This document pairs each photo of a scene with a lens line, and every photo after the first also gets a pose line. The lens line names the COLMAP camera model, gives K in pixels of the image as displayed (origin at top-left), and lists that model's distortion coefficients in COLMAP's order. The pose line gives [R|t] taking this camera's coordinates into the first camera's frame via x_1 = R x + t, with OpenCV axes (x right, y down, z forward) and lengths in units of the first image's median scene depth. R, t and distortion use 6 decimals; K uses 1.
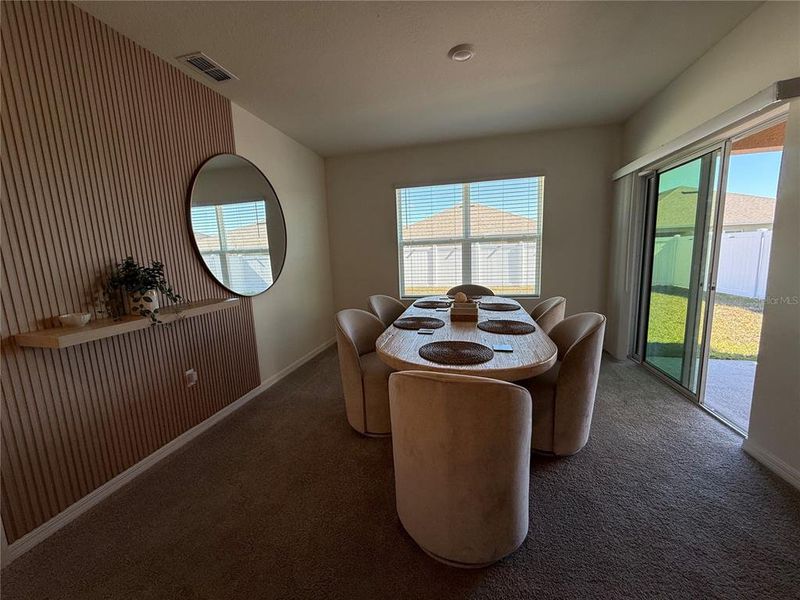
lens RADIAL K [[317.5, 0, 396.4], [0, 317.5, 300.6], [0, 0, 1]] dist [-0.001016, 0.000473]
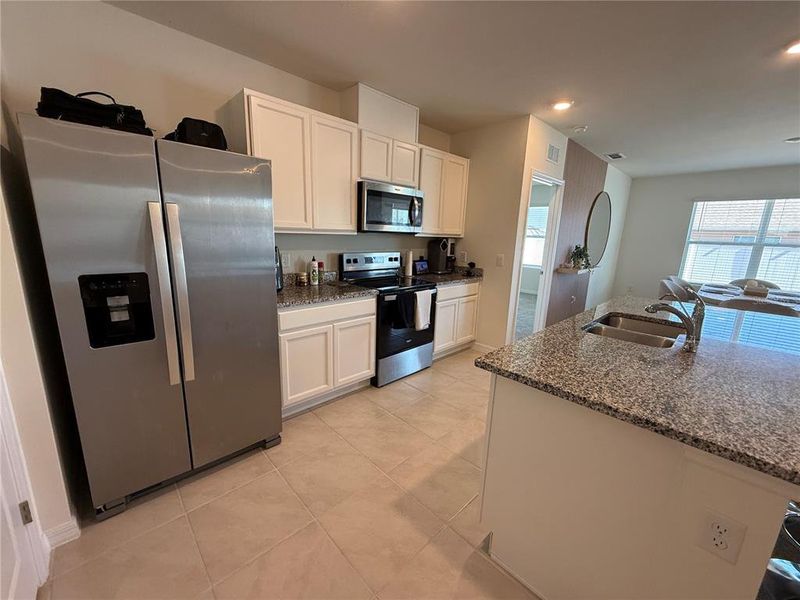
lens RADIAL K [[317.5, 0, 396.4], [0, 317.5, 300.6], [0, 0, 1]] dist [-0.001016, 0.000473]
pose [[0.835609, 0.179445, -0.519189, -0.487727], [-0.147326, 0.983722, 0.102885, 0.190087], [0.529200, -0.009482, 0.848444, -1.418890]]
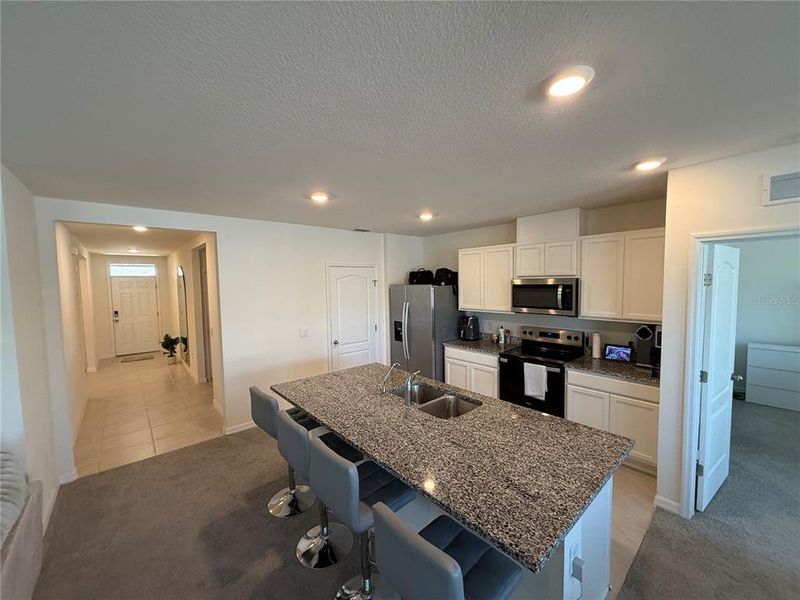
lens RADIAL K [[317.5, 0, 396.4], [0, 317.5, 300.6], [0, 0, 1]] dist [-0.001016, 0.000473]
pose [[-0.584589, 0.100518, -0.805079, 0.463090], [-0.079560, 0.980411, 0.180179, -0.231976], [0.807419, 0.169383, -0.565140, -0.067593]]
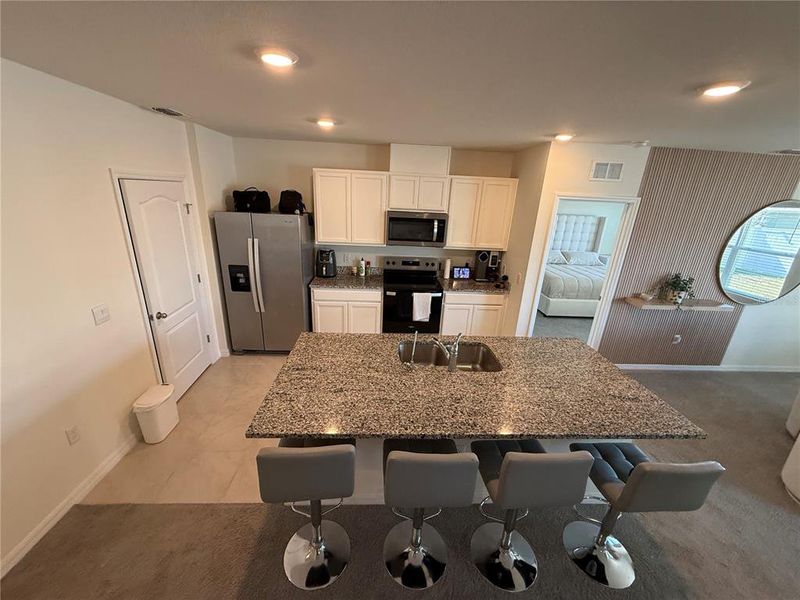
lens RADIAL K [[317.5, 0, 396.4], [0, 317.5, 300.6], [0, 0, 1]] dist [-0.001016, 0.000473]
pose [[0.275332, 0.362040, -0.890572, 0.382976], [-0.199344, 0.927744, 0.315521, -0.187434], [0.940454, 0.090657, 0.327608, -0.981806]]
